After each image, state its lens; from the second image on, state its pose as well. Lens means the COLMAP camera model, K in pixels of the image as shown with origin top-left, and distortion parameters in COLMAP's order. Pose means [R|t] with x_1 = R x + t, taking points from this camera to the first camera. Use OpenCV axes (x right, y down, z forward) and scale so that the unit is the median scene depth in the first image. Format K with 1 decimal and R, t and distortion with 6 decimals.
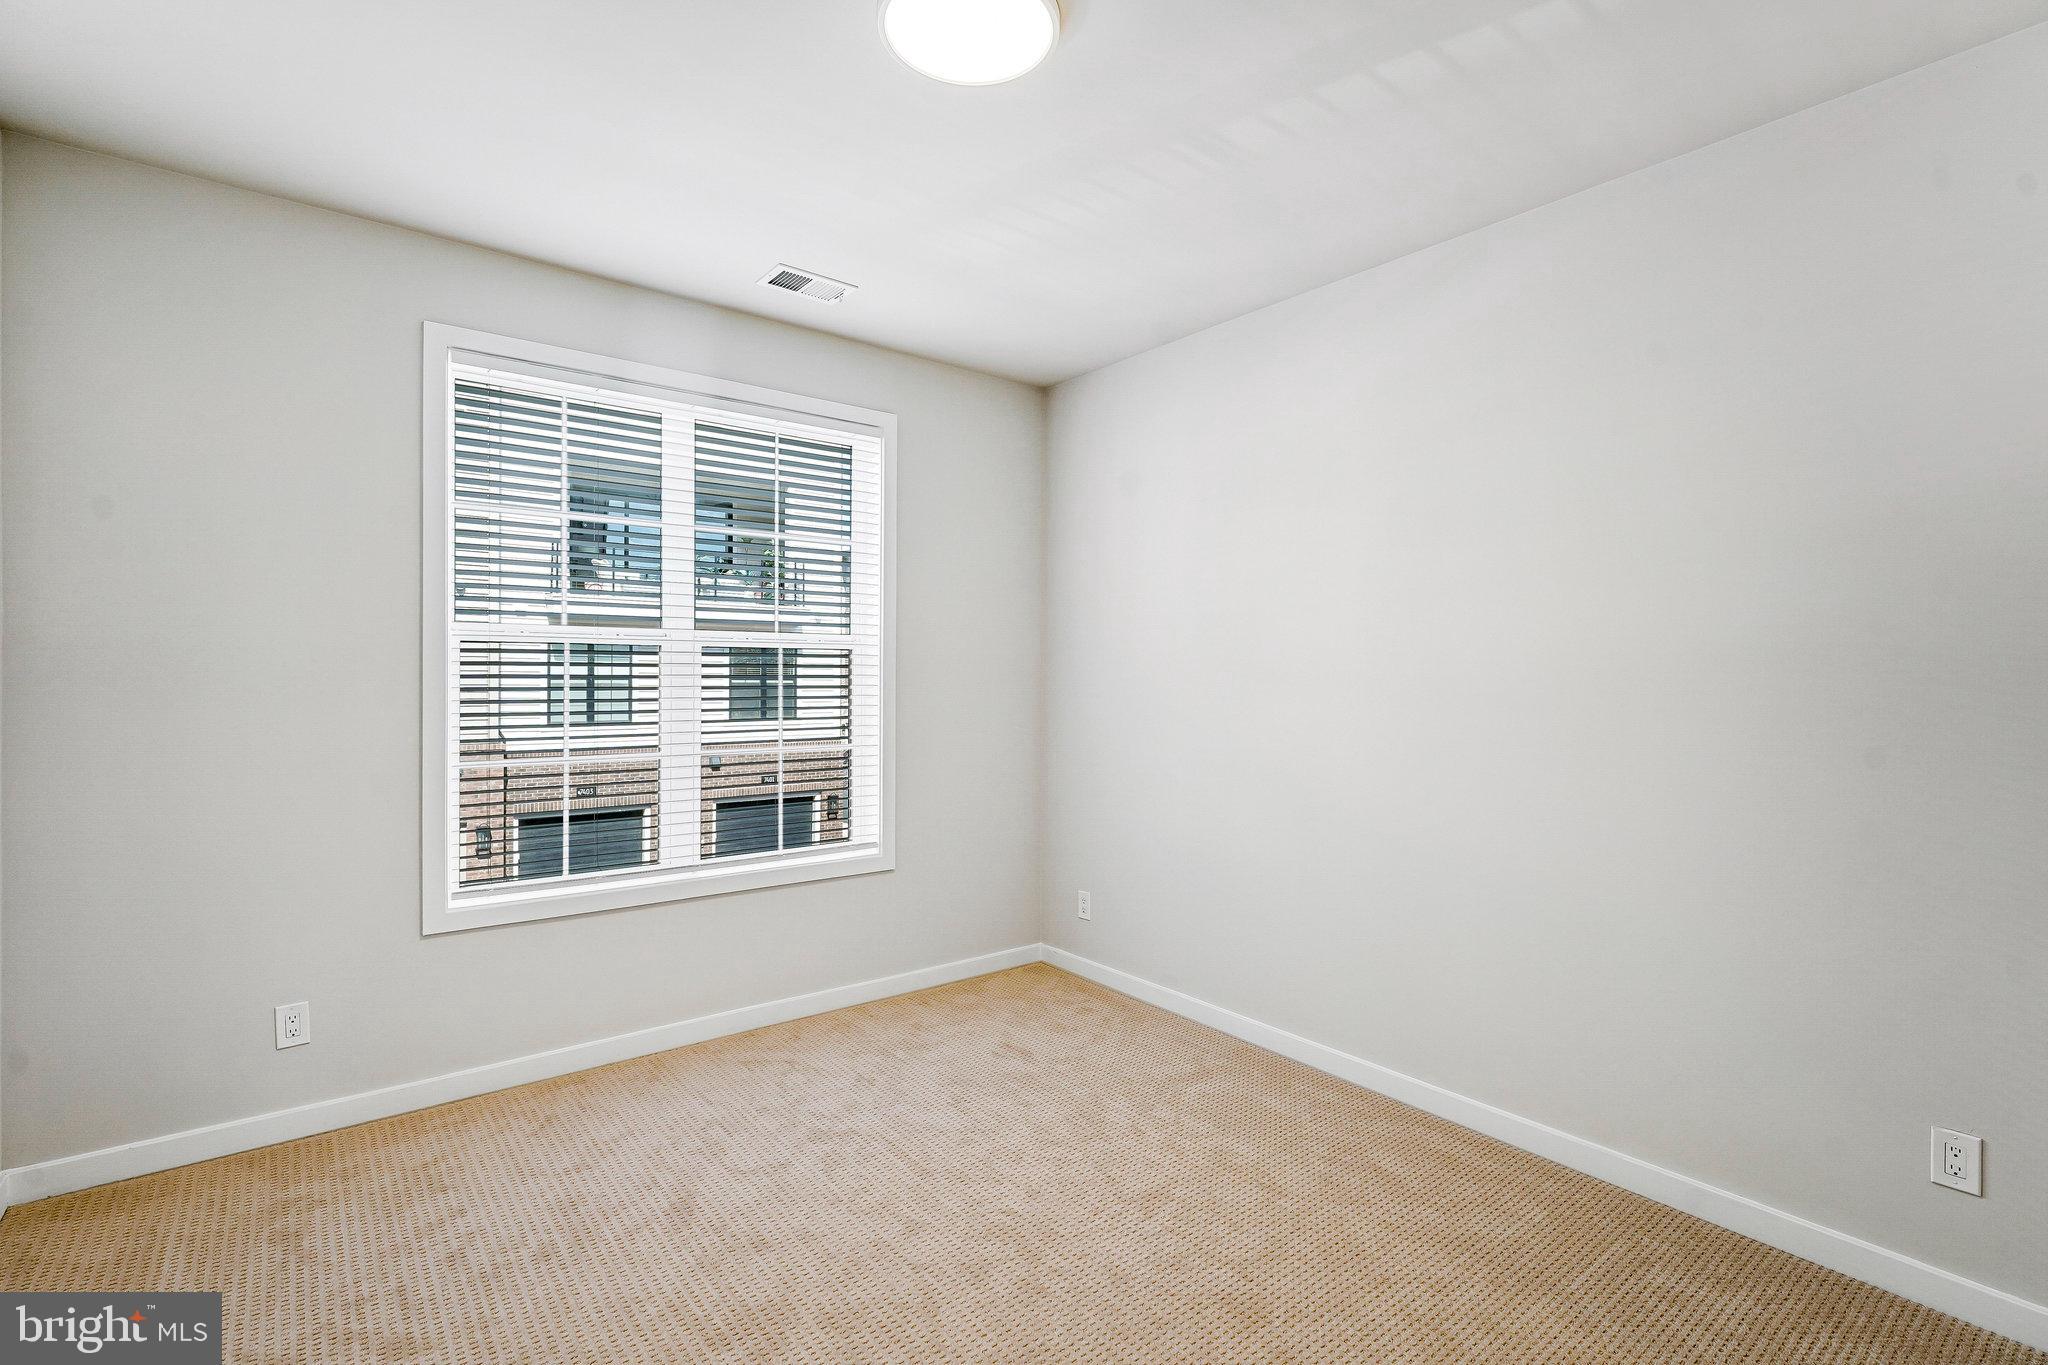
lens RADIAL K [[928.2, 0, 1024.0], [0, 928.2, 682.5], [0, 0, 1]] dist [-0.002250, 0.000082]
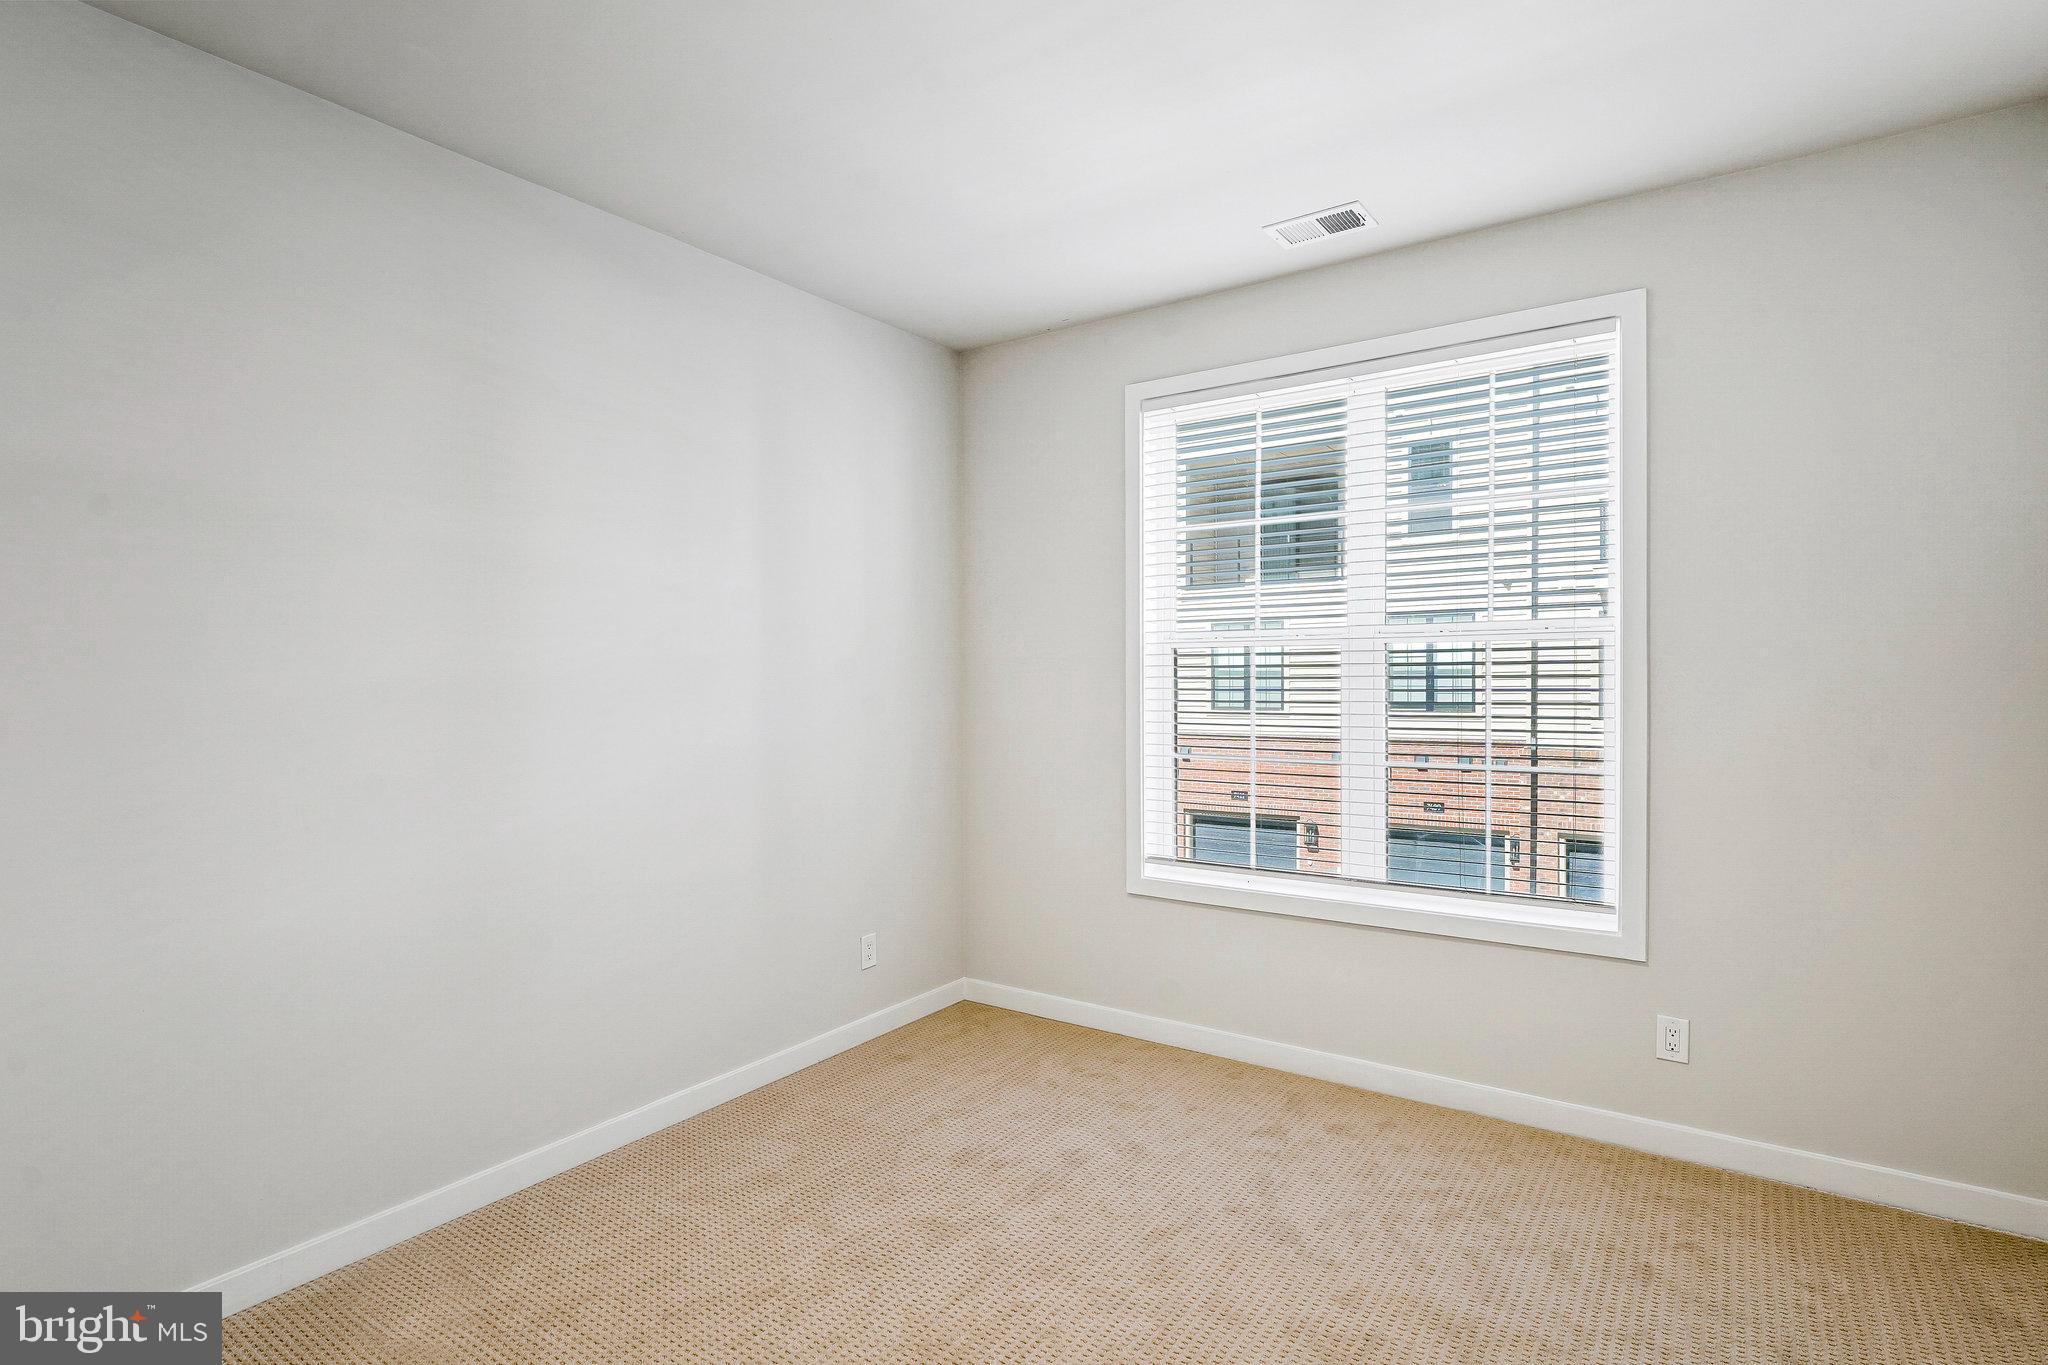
lens RADIAL K [[1026.0, 0, 1024.0], [0, 1026.0, 682.5], [0, 0, 1]] dist [0.035508, 0.000097]
pose [[0.303846, -0.000211, -0.952721, 0.602179], [0.000861, 1.000000, 0.000053, -0.002476], [0.952721, -0.000837, 0.303846, 0.467131]]
